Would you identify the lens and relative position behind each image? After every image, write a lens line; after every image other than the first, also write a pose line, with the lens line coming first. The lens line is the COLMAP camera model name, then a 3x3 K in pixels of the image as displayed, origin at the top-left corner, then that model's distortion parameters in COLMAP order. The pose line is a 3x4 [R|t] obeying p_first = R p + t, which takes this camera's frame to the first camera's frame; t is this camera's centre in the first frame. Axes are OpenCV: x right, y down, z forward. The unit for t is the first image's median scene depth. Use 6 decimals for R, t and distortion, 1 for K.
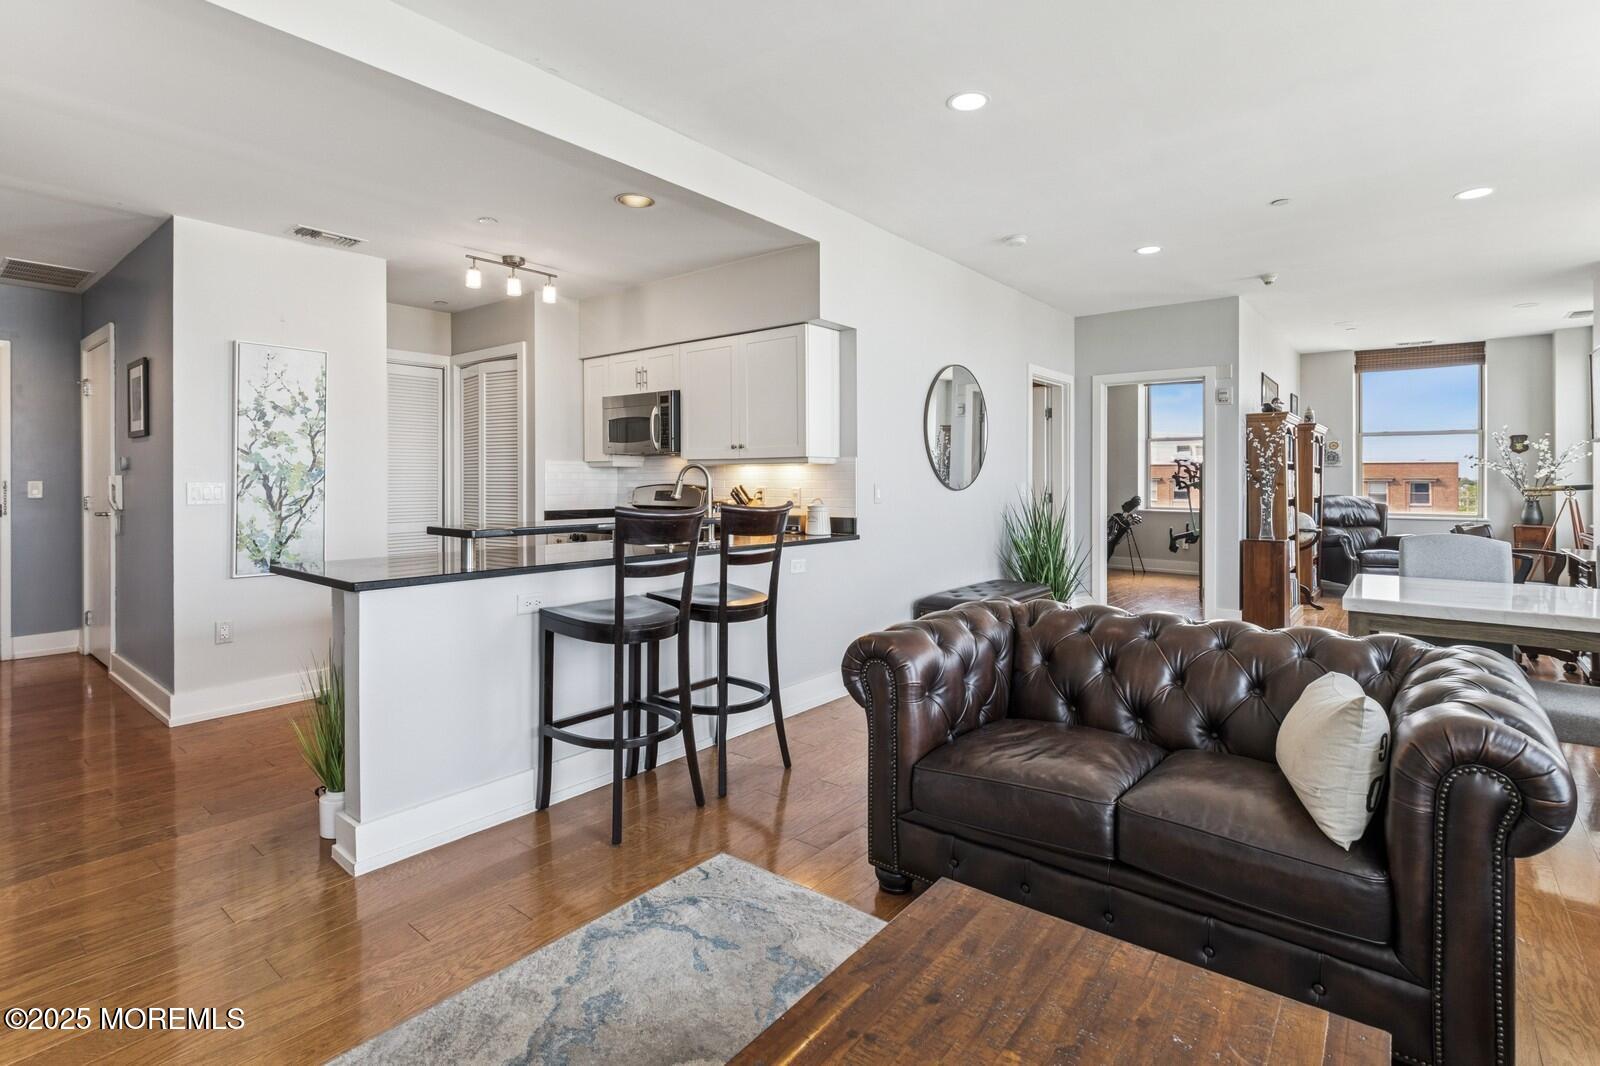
lens RADIAL K [[749.5, 0, 810.9], [0, 749.5, 480.4], [0, 0, 1]] dist [-0.007698, -0.002177]
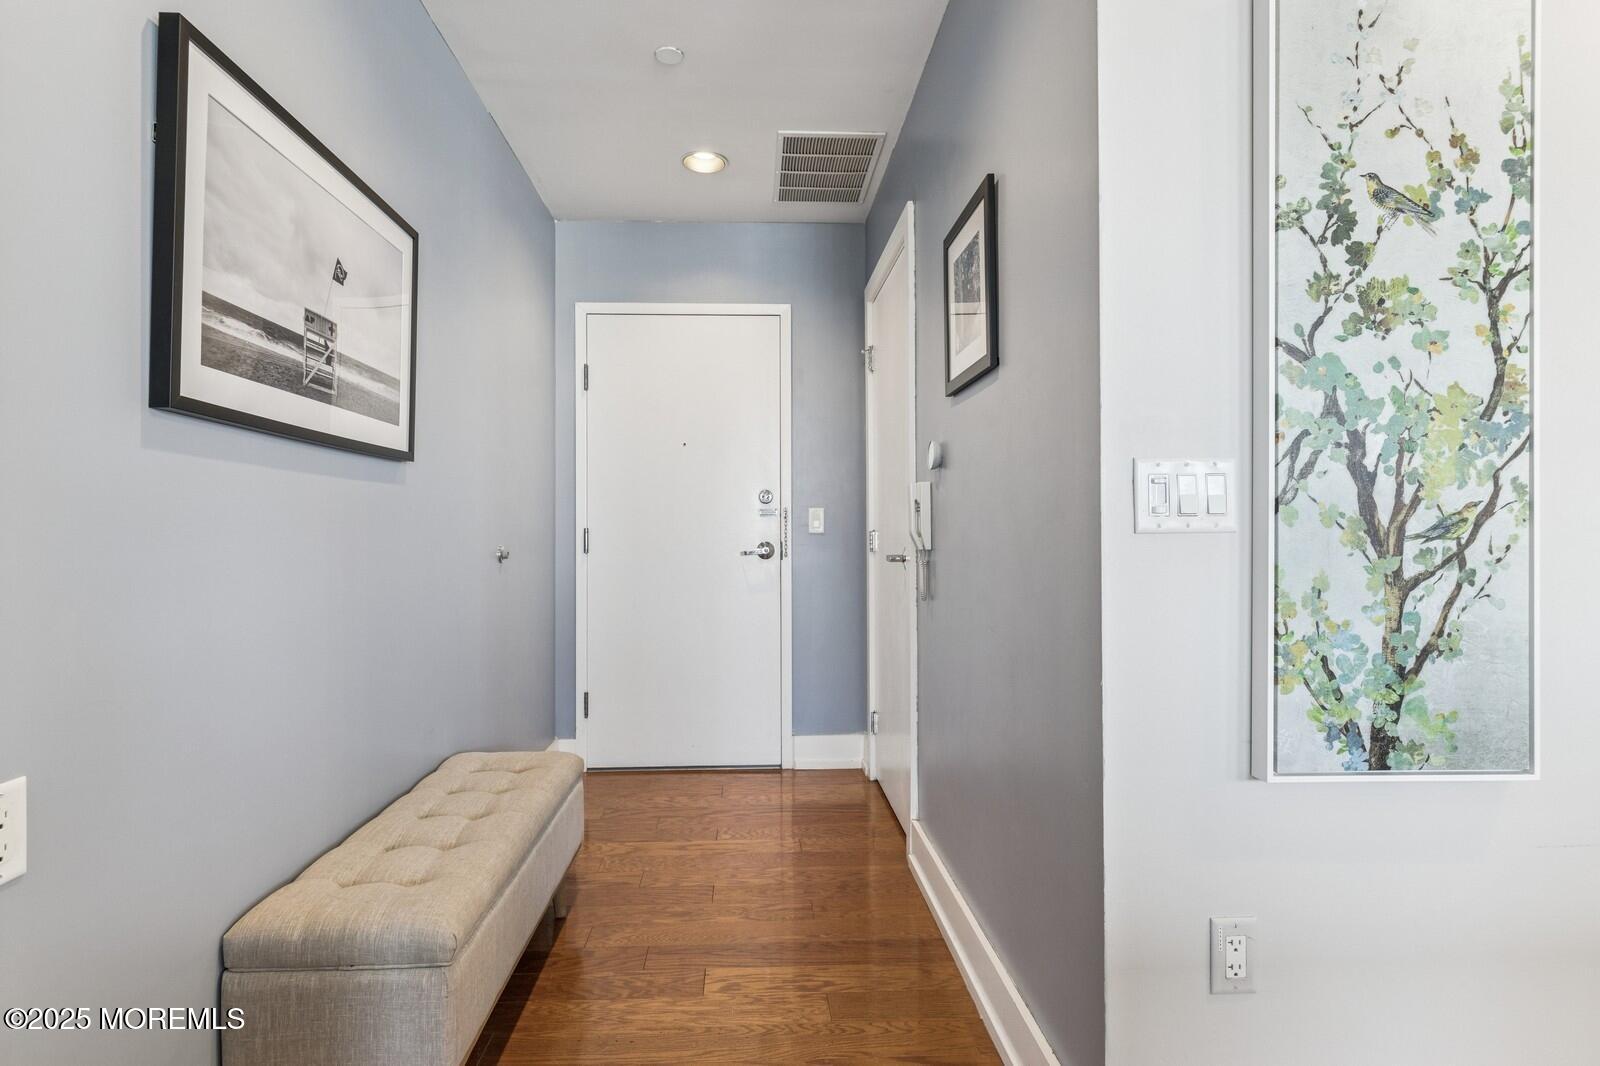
lens RADIAL K [[785.9, 0, 797.8], [0, 785.9, 531.7], [0, 0, 1]] dist [0.000094, 0.000088]
pose [[0.661192, -0.003317, -0.750210, -0.122405], [0.001648, 0.999994, -0.002969, 0.006068], [0.750215, 0.000727, 0.661194, 0.121043]]
